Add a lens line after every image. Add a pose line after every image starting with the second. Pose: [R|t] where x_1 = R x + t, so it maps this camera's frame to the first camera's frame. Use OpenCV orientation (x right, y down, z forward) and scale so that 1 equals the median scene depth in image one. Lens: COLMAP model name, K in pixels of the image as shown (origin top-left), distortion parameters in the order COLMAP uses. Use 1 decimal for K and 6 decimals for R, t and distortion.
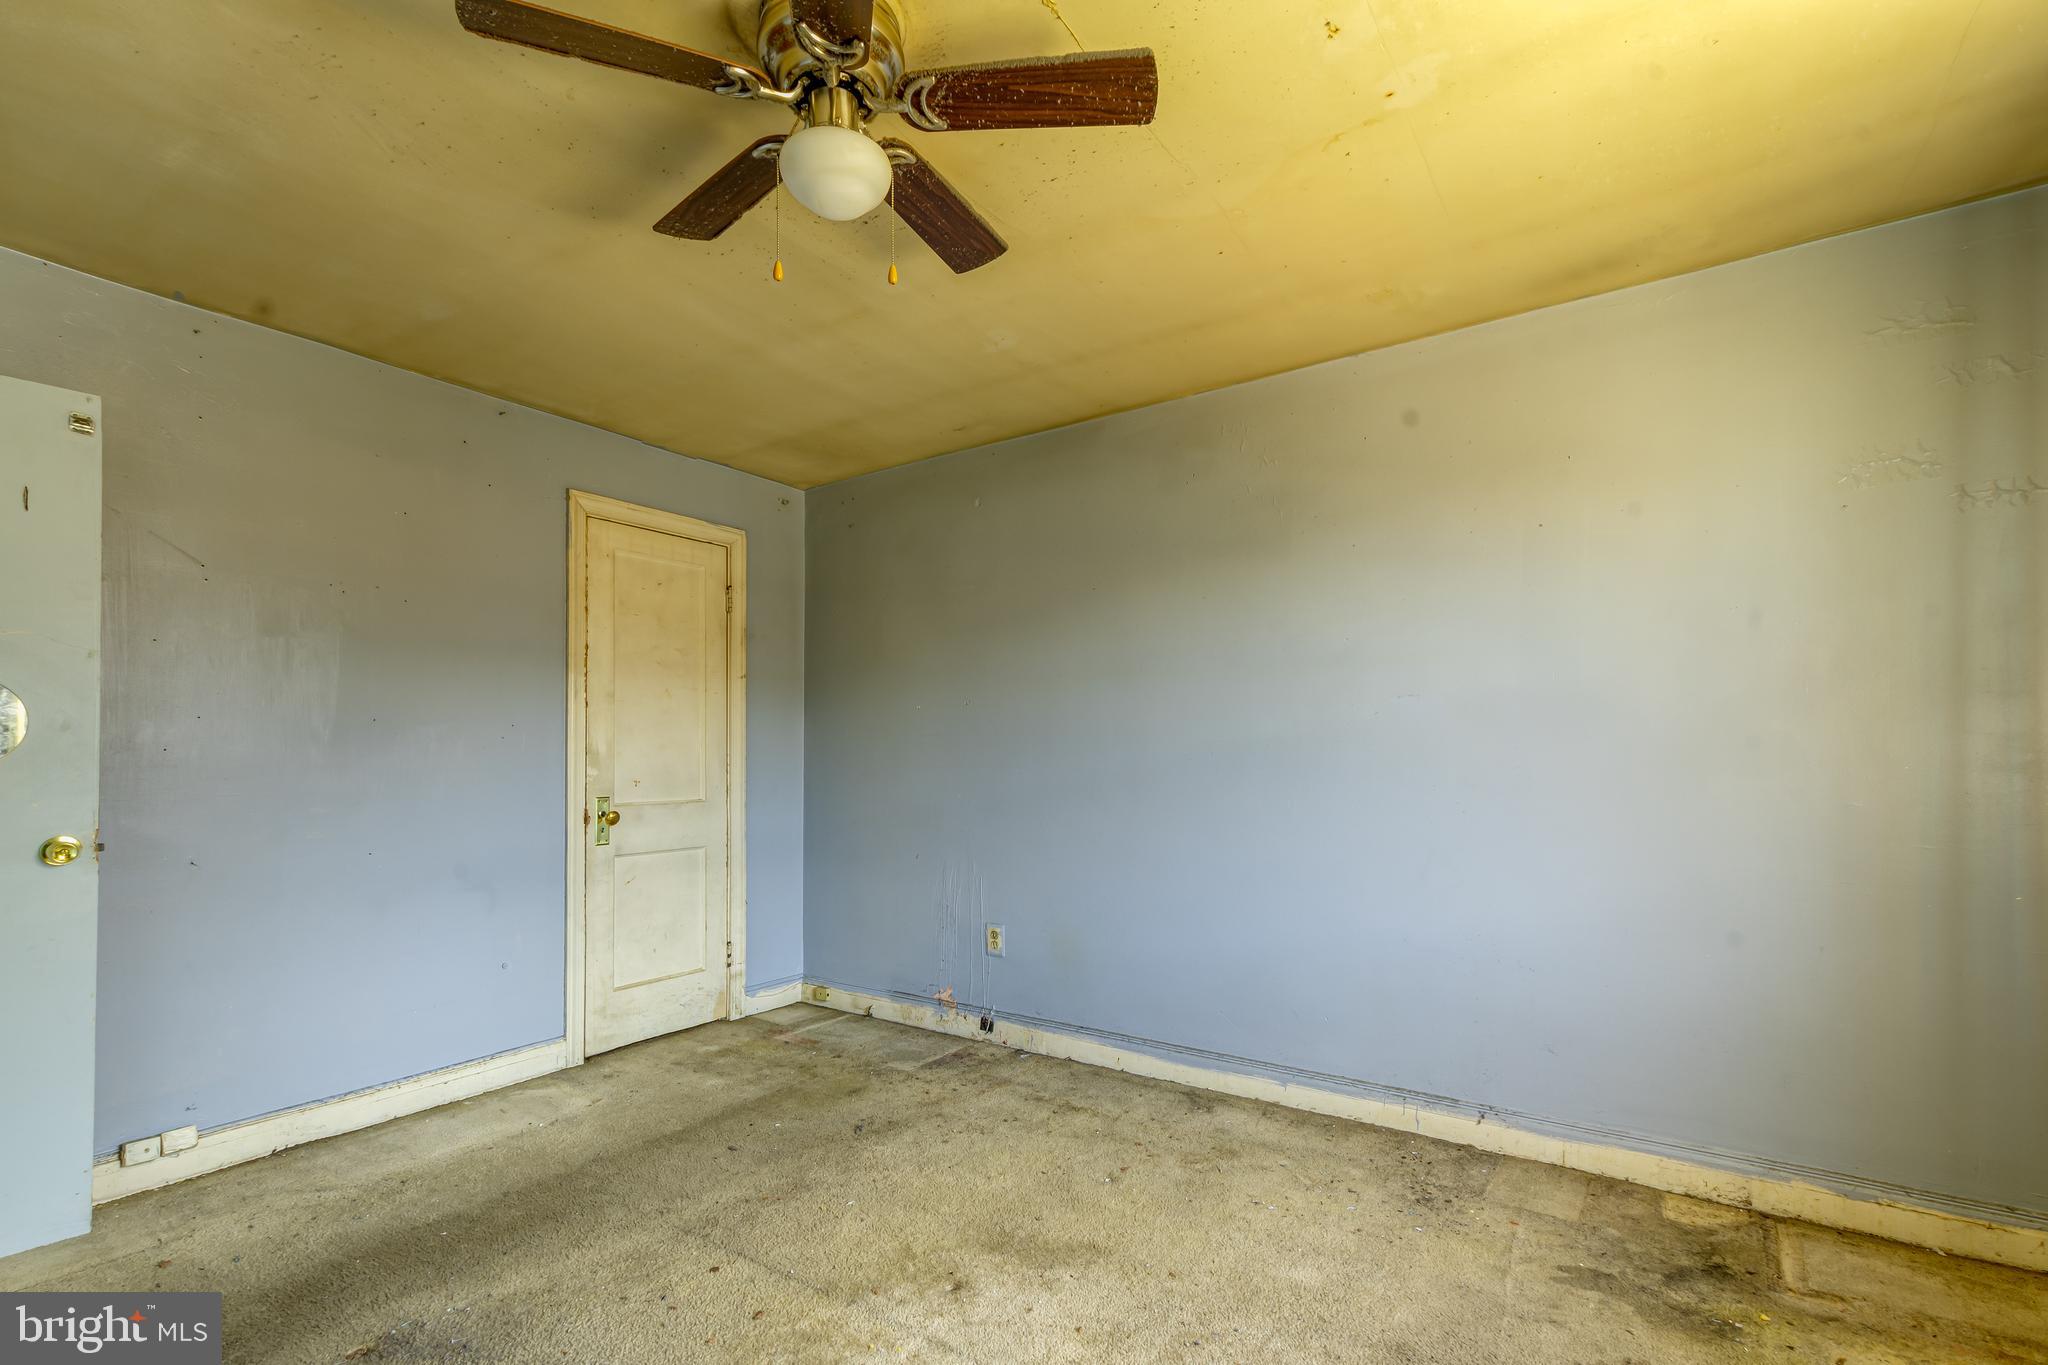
lens RADIAL K [[912.7, 0, 1018.6], [0, 912.7, 746.3], [0, 0, 1]] dist [0.020108, -0.007818]
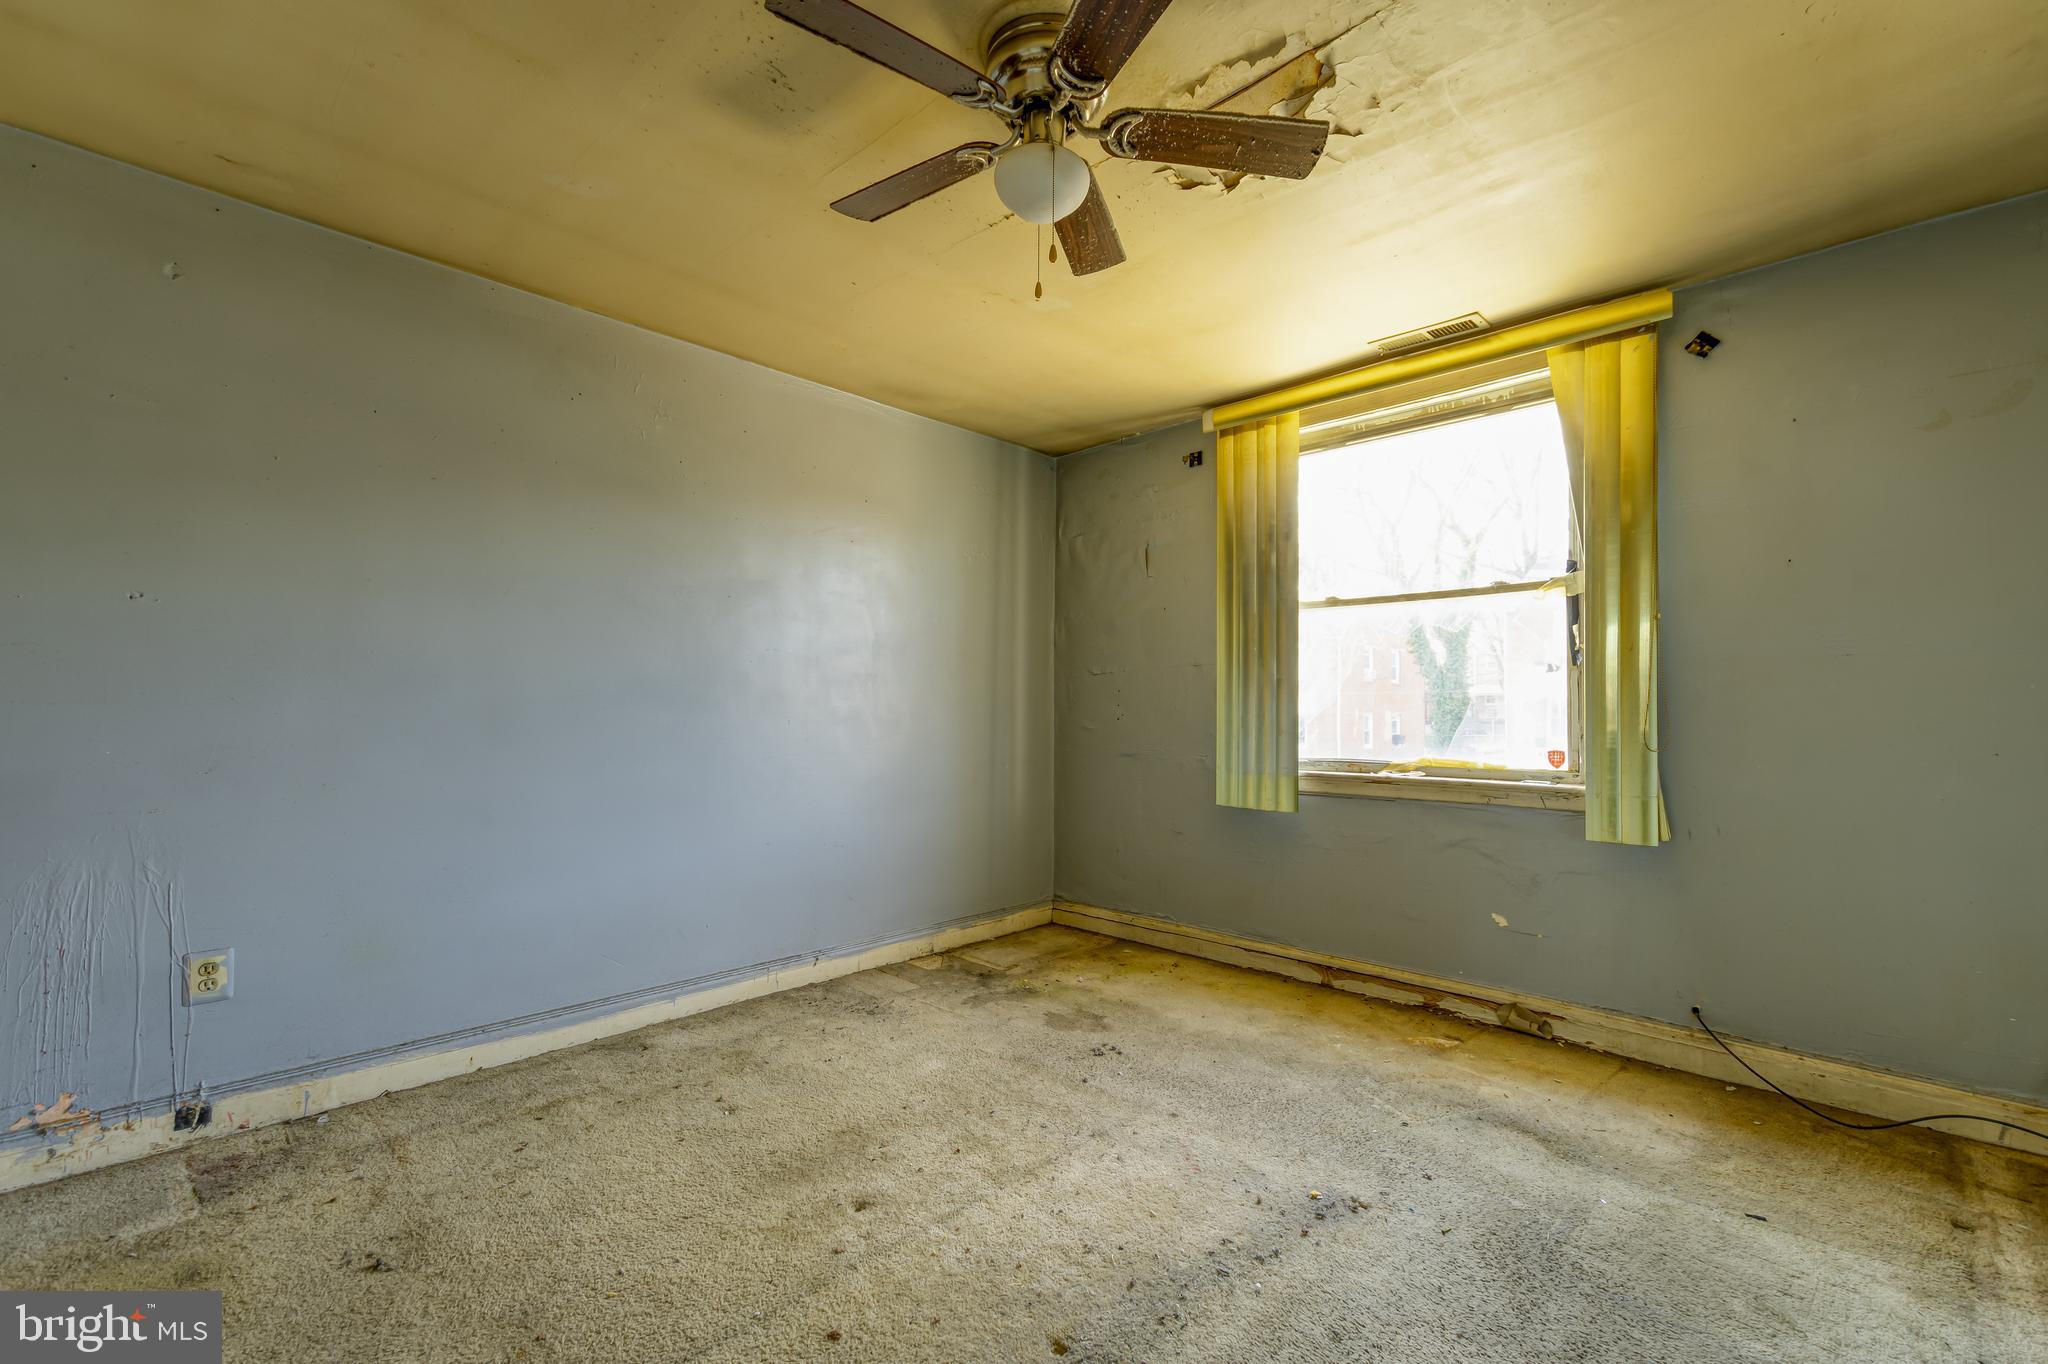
lens RADIAL K [[891.5, 0, 1023.1], [0, 891.5, 676.1], [0, 0, 1]] dist [0.006595, -0.000894]
pose [[0.164882, 0.033725, 0.985737, -0.567528], [-0.023349, 0.999269, -0.030283, 0.010779], [-0.986037, -0.018023, 0.165549, 0.357362]]
